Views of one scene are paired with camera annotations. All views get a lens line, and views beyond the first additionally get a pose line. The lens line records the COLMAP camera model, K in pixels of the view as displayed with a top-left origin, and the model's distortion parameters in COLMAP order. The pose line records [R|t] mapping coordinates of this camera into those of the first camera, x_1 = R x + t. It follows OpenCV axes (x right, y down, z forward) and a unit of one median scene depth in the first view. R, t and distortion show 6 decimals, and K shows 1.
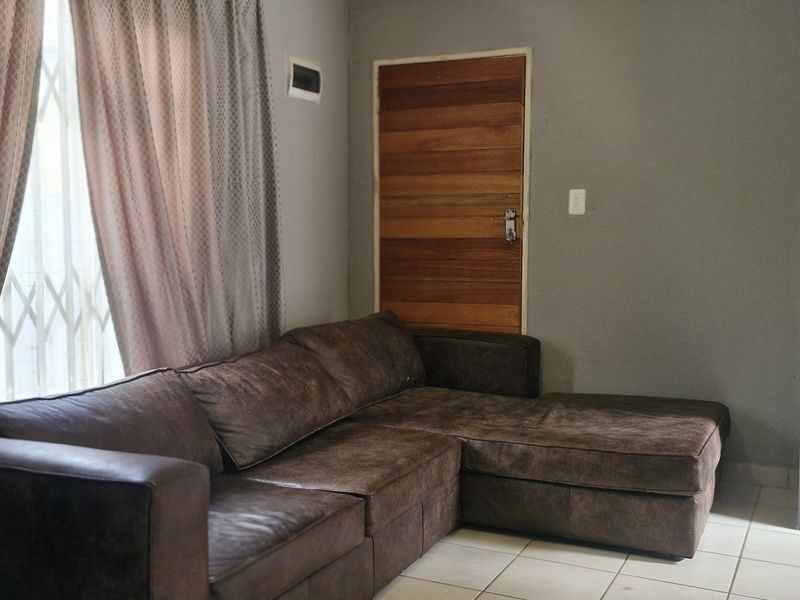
lens RADIAL K [[890.0, 0, 400.0], [0, 890.0, 300.0], [0, 0, 1]] dist [0.151826, -0.301008]
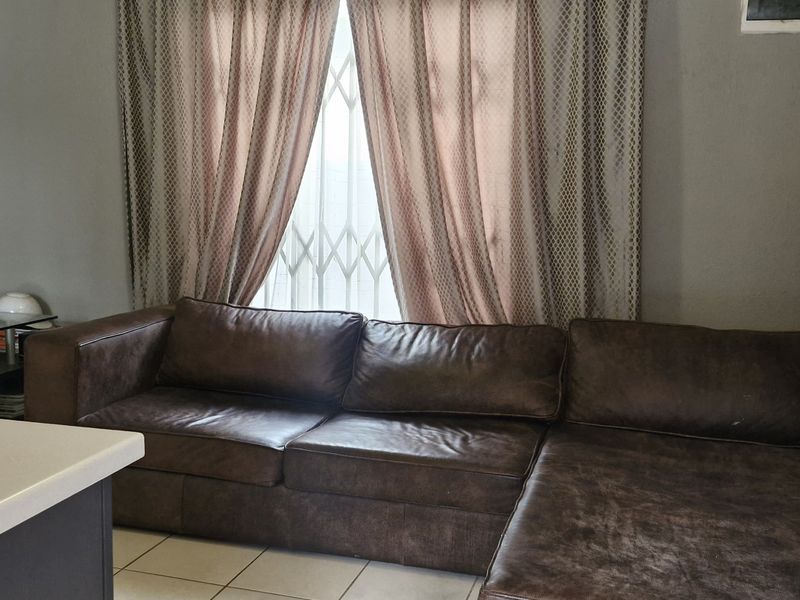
lens RADIAL K [[890.0, 0, 400.0], [0, 890.0, 300.0], [0, 0, 1]] dist [0.151826, -0.301008]
pose [[0.155681, 0.115477, -0.981034, 0.799443], [-0.109078, 0.989079, 0.099115, -0.057840], [0.981766, 0.091579, 0.166577, 0.774718]]
